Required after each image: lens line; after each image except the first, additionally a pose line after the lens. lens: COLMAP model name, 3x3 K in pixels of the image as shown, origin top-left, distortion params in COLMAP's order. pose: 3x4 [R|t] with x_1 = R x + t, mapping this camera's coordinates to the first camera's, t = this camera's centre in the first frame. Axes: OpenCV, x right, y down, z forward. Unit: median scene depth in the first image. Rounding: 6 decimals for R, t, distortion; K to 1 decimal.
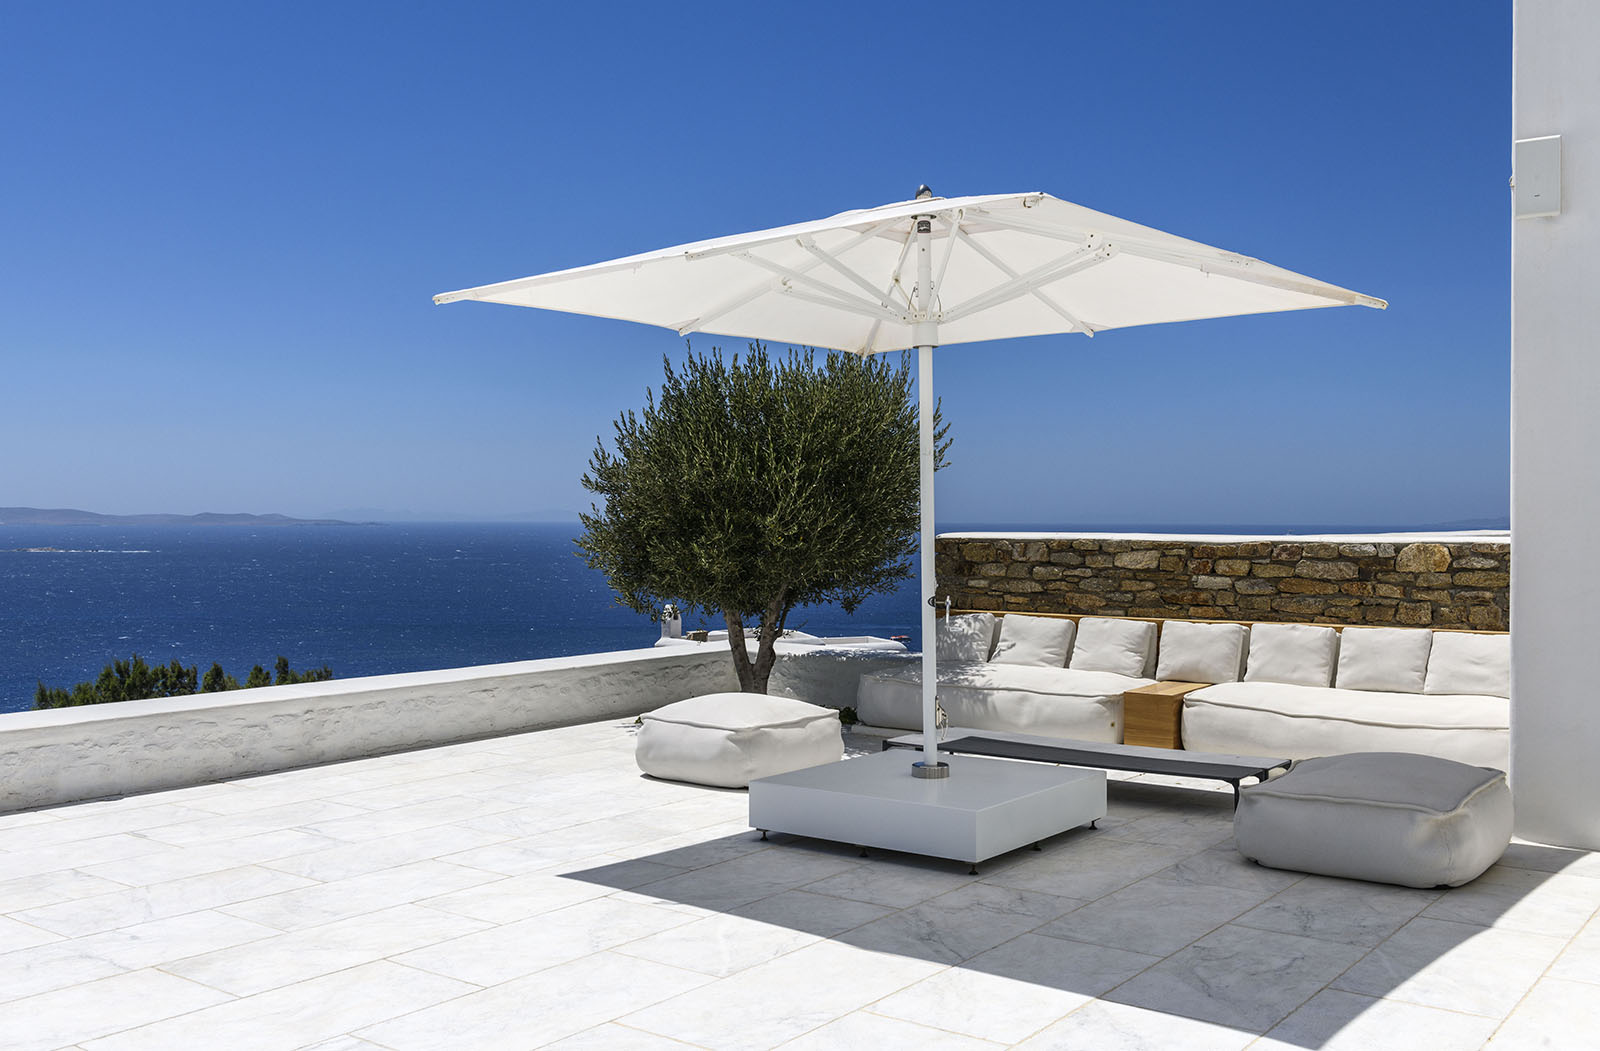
lens RADIAL K [[1496.5, 0, 798.0], [0, 1496.5, 529.9], [0, 0, 1]] dist [-0.004328, 0.000000]
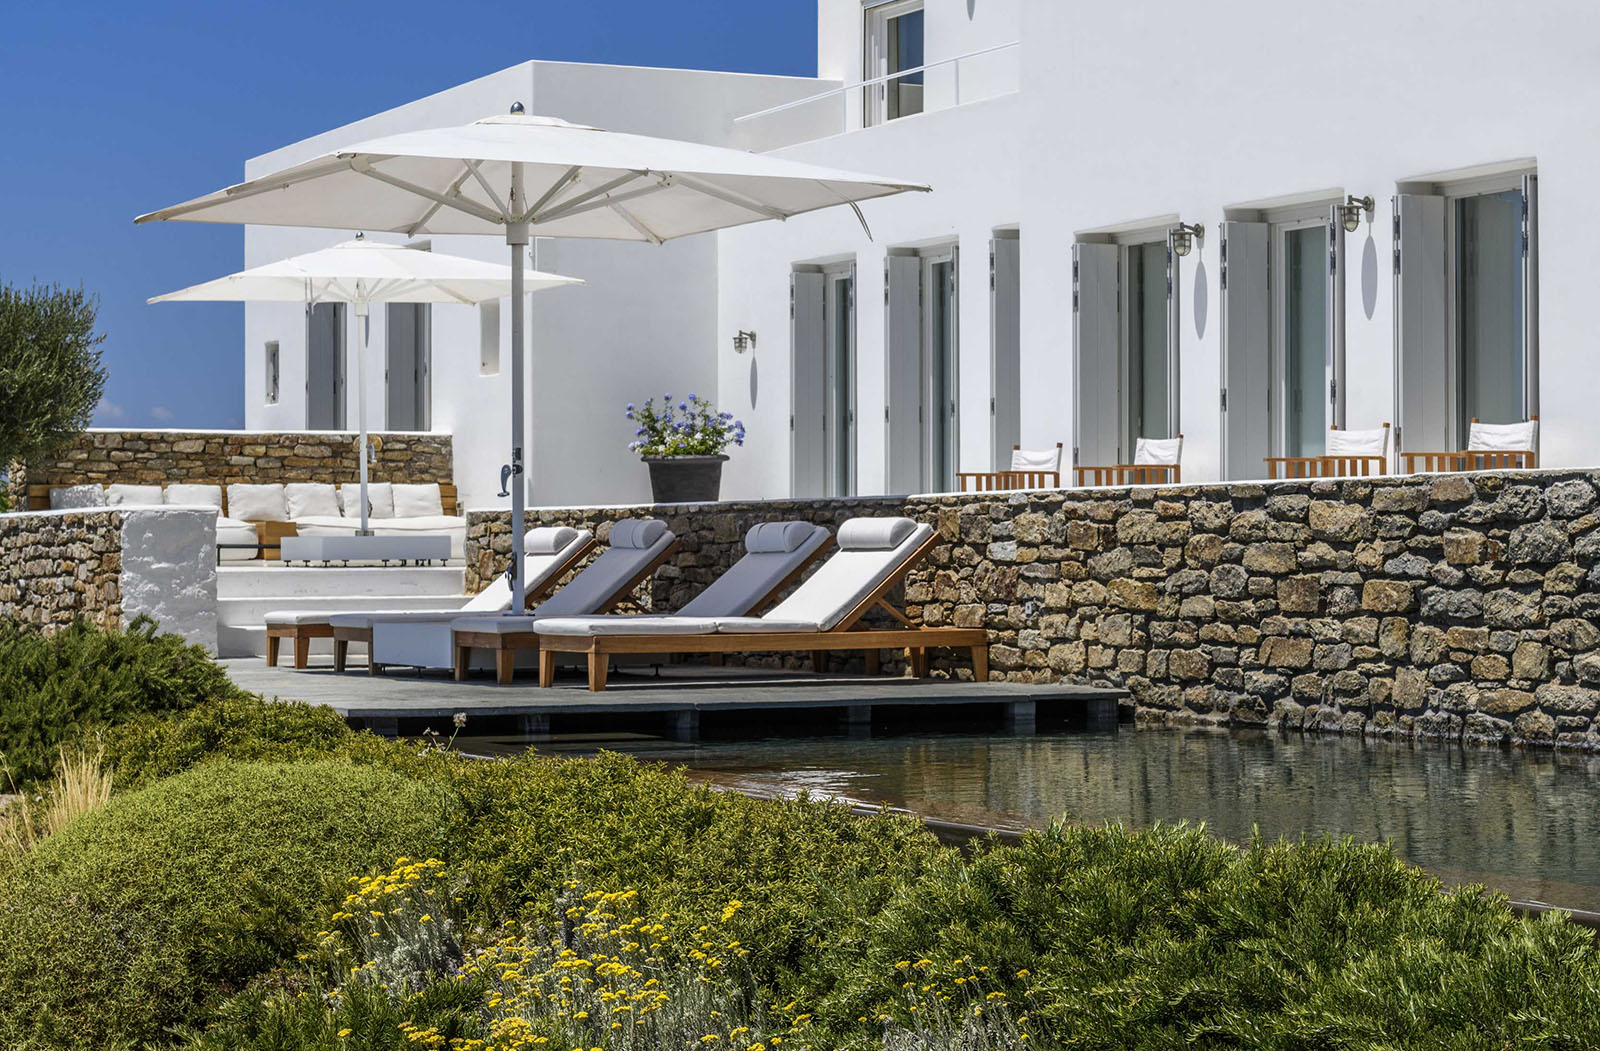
lens RADIAL K [[3548.1, 0, 801.8], [0, 3548.1, 529.5], [0, 0, 1]] dist [-0.005244, 0.000000]
pose [[0.443155, 0.003480, 0.896438, -2.665384], [0.013859, 0.999846, -0.010733, 0.149980], [-0.896338, 0.017180, 0.443039, -1.086415]]
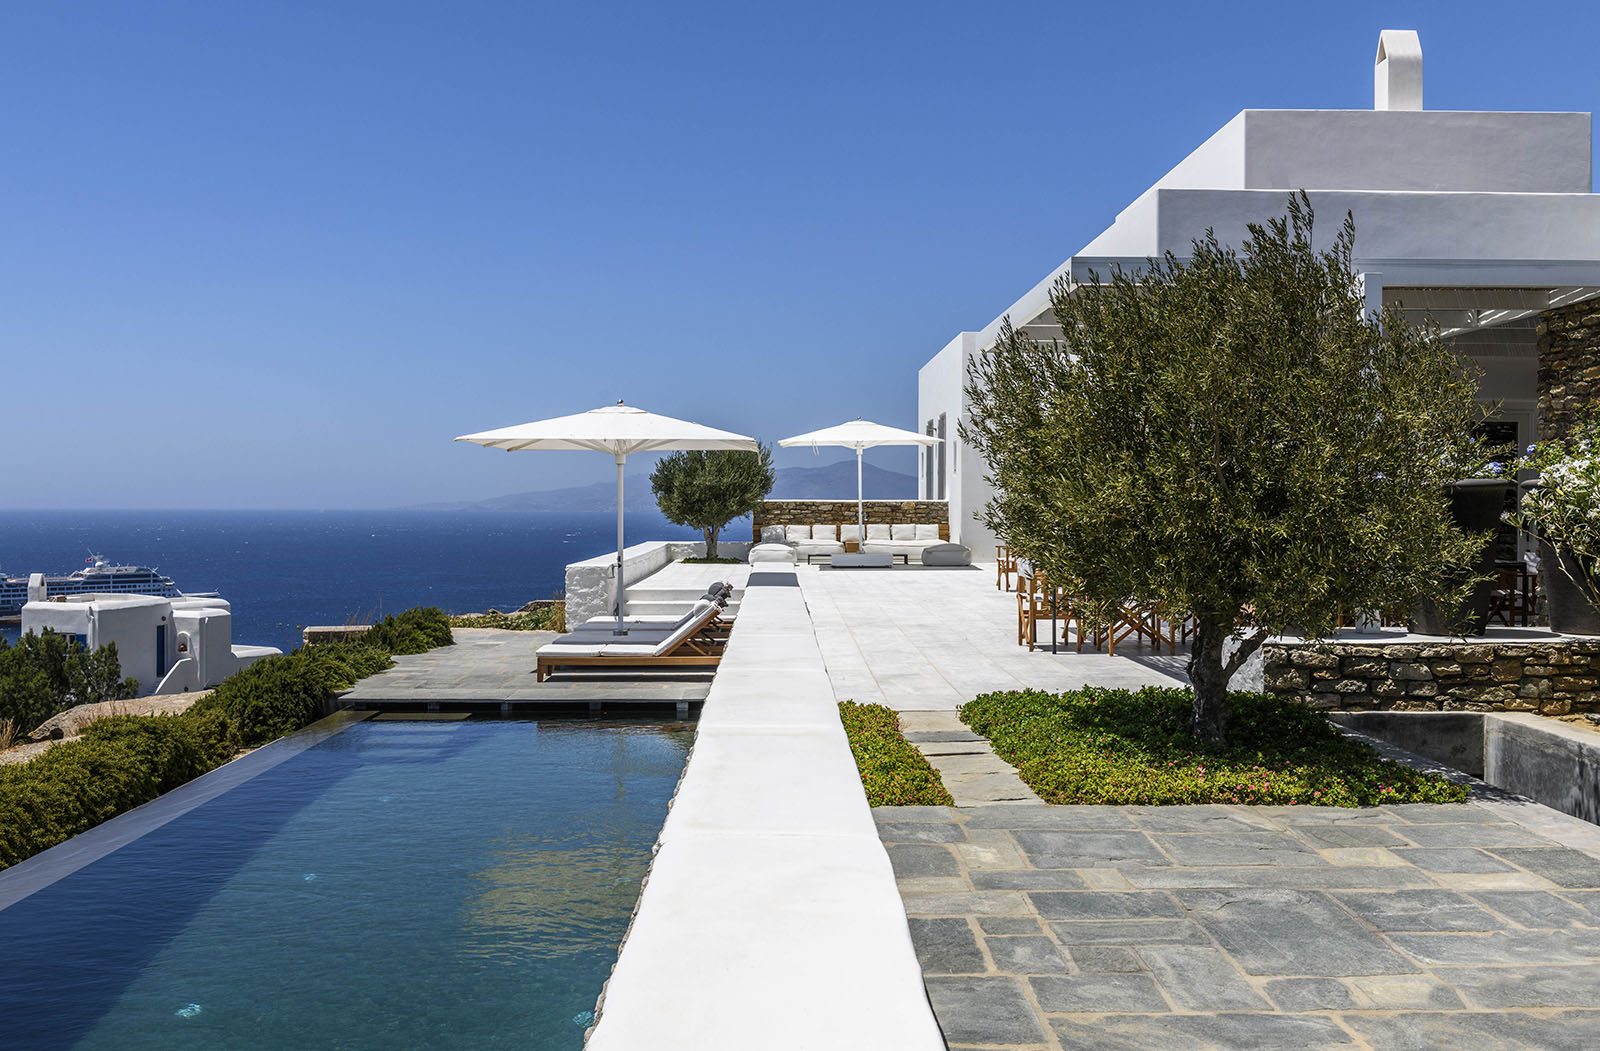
lens RADIAL K [[1552.5, 0, 807.2], [0, 1552.5, 514.0], [0, 0, 1]] dist [0.001799, 0.000000]
pose [[0.779229, -0.004343, 0.626724, -2.004437], [0.005040, 0.999987, 0.000663, 0.032777], [-0.626719, 0.002642, 0.779241, -1.689163]]
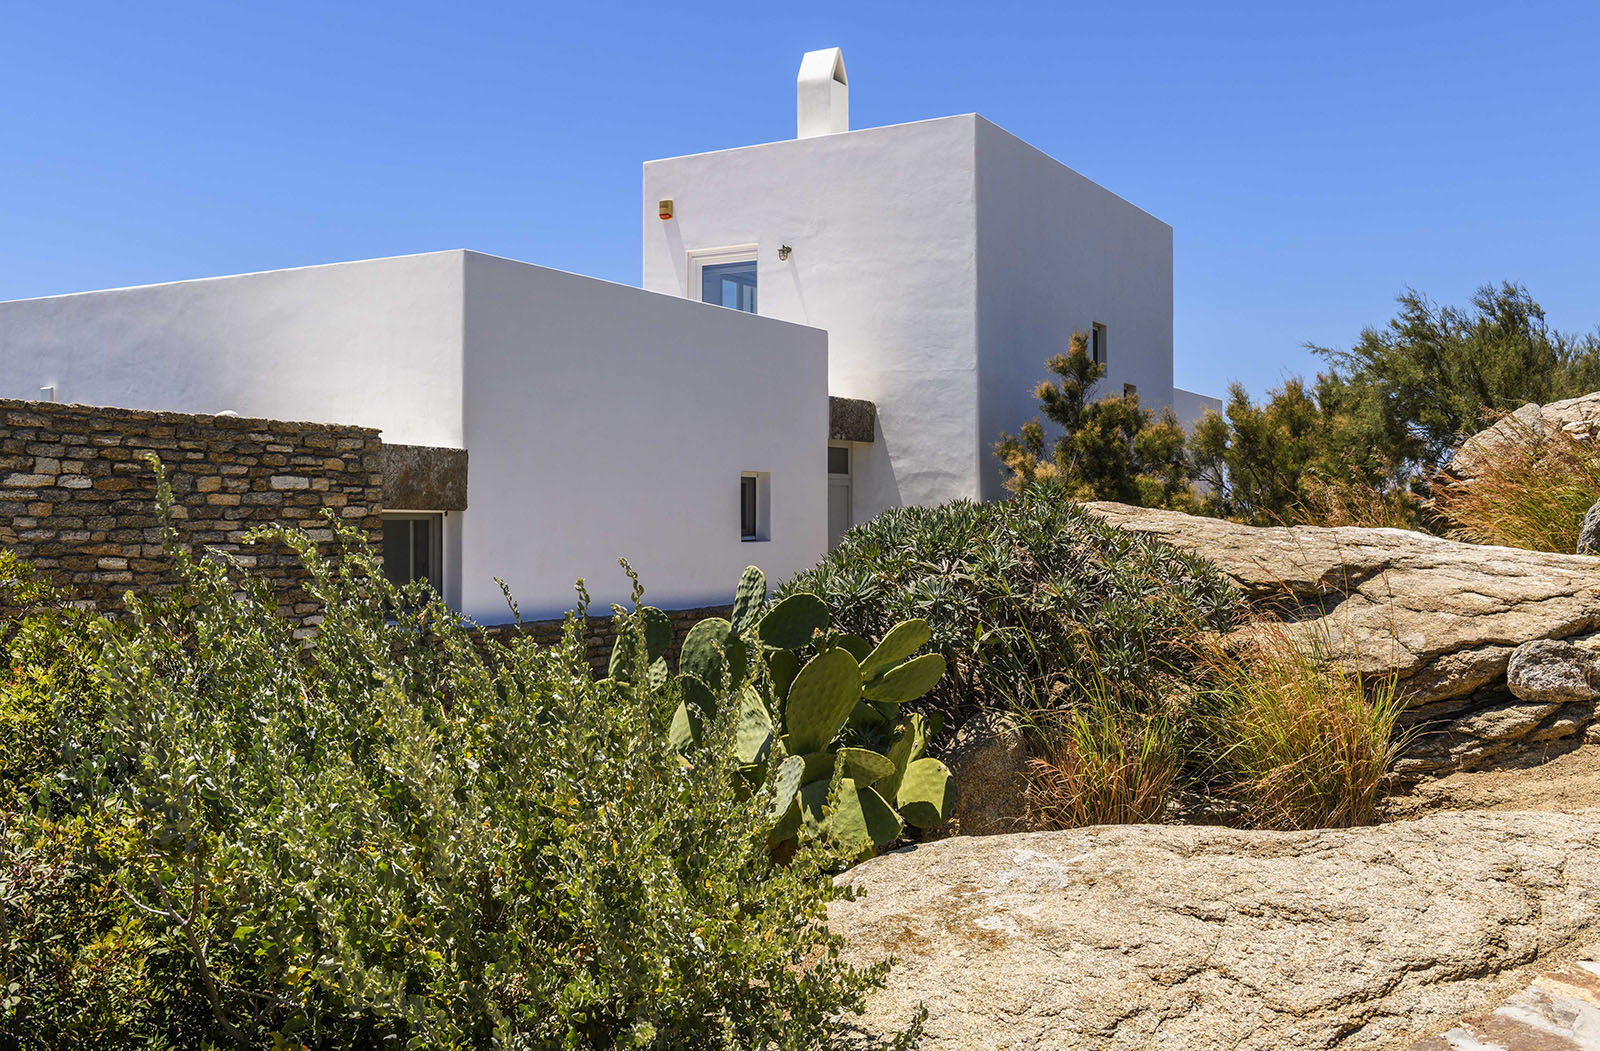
lens RADIAL K [[1496.5, 0, 799.5], [0, 1496.5, 525.6], [0, 0, 1]] dist [-0.004328, 0.000000]
pose [[0.994443, 0.000705, 0.105277, 0.128155], [-0.000272, 0.999991, -0.004129, -0.033666], [-0.105279, 0.004078, 0.994434, -2.551954]]
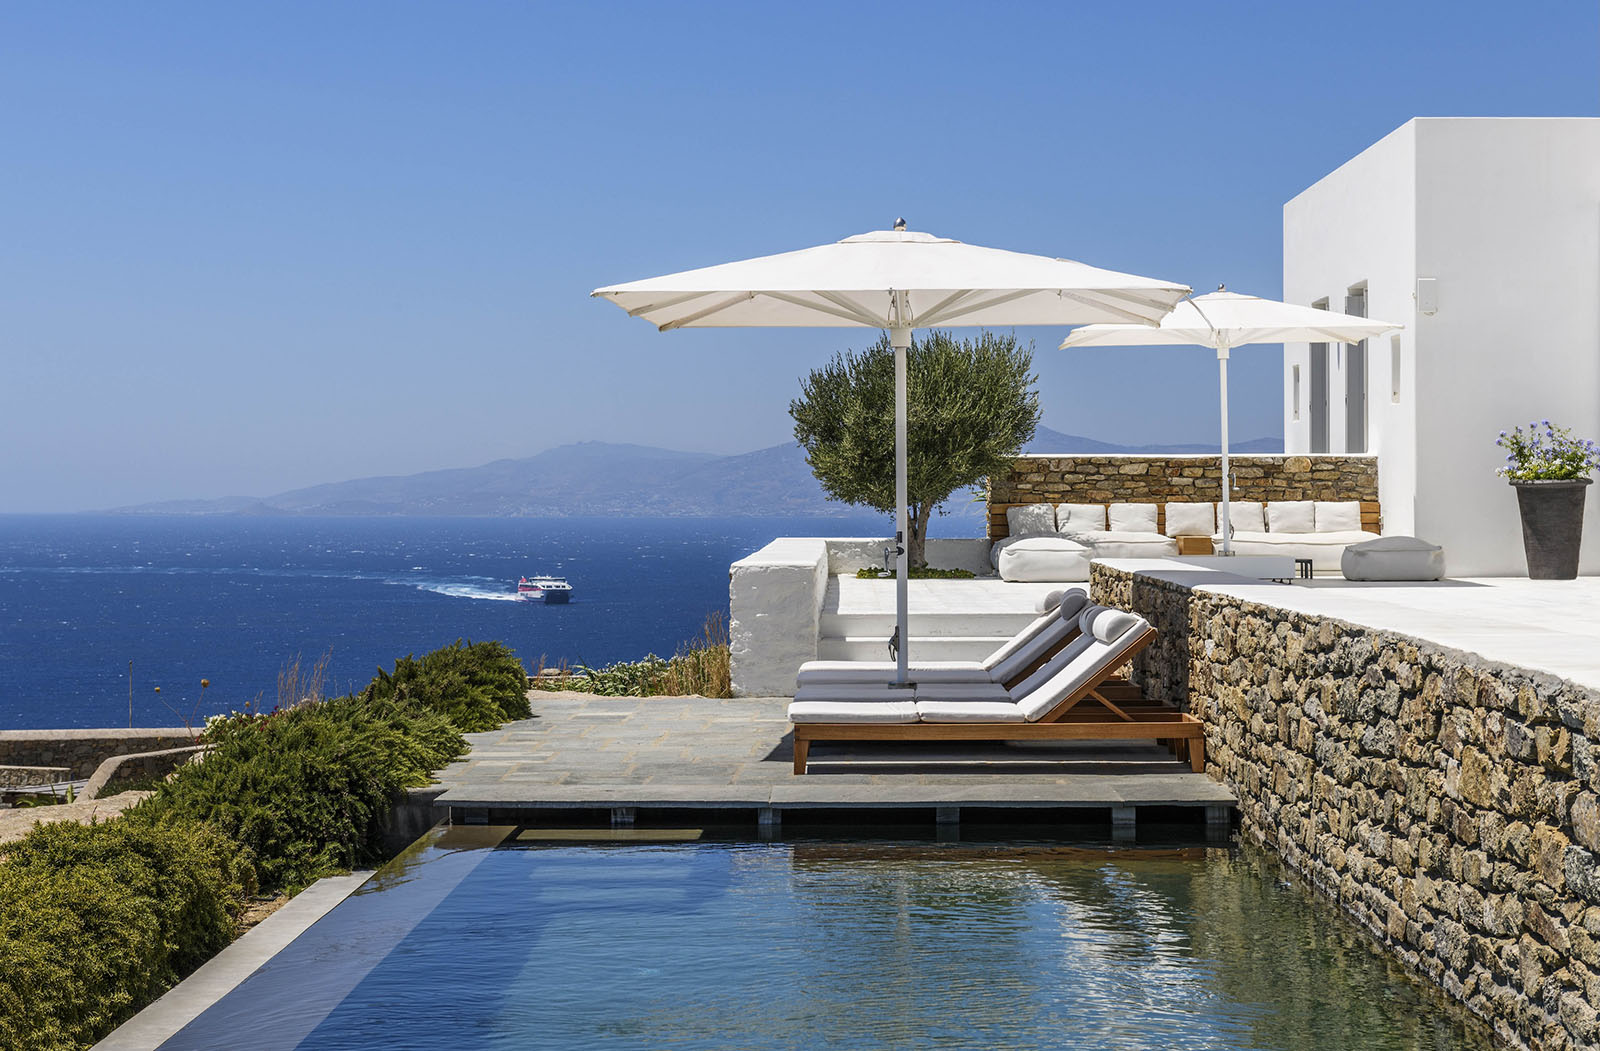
lens RADIAL K [[3048.3, 0, 888.5], [0, 3048.3, 536.1], [0, 0, 1]] dist [-0.004632, 0.000000]
pose [[0.781768, -0.009826, 0.623493, -2.153898], [0.008220, 0.999951, 0.005452, 0.075793], [-0.623516, 0.000862, 0.781810, -1.517008]]
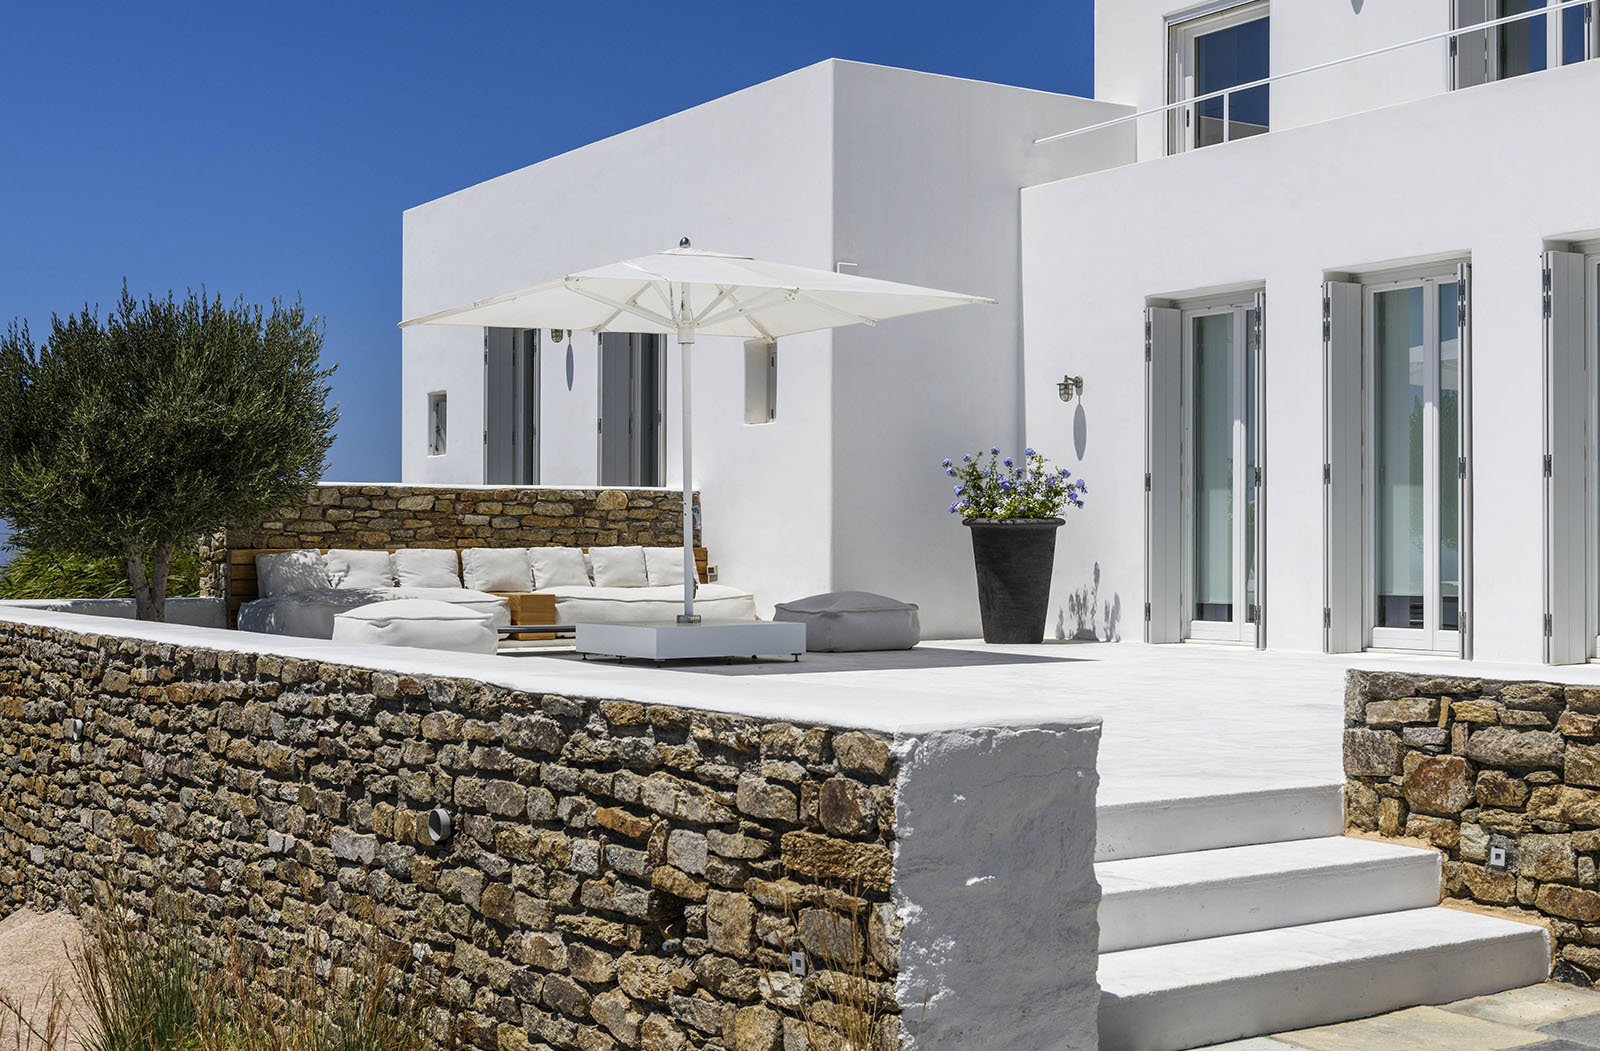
lens RADIAL K [[2086.2, 0, 805.3], [0, 2086.2, 535.4], [0, 0, 1]] dist [0.016558, 0.000000]
pose [[0.328085, 0.004857, 0.944636, -1.333147], [0.010448, 0.999907, -0.008770, 0.067038], [-0.944590, 0.012747, 0.328004, 0.132829]]
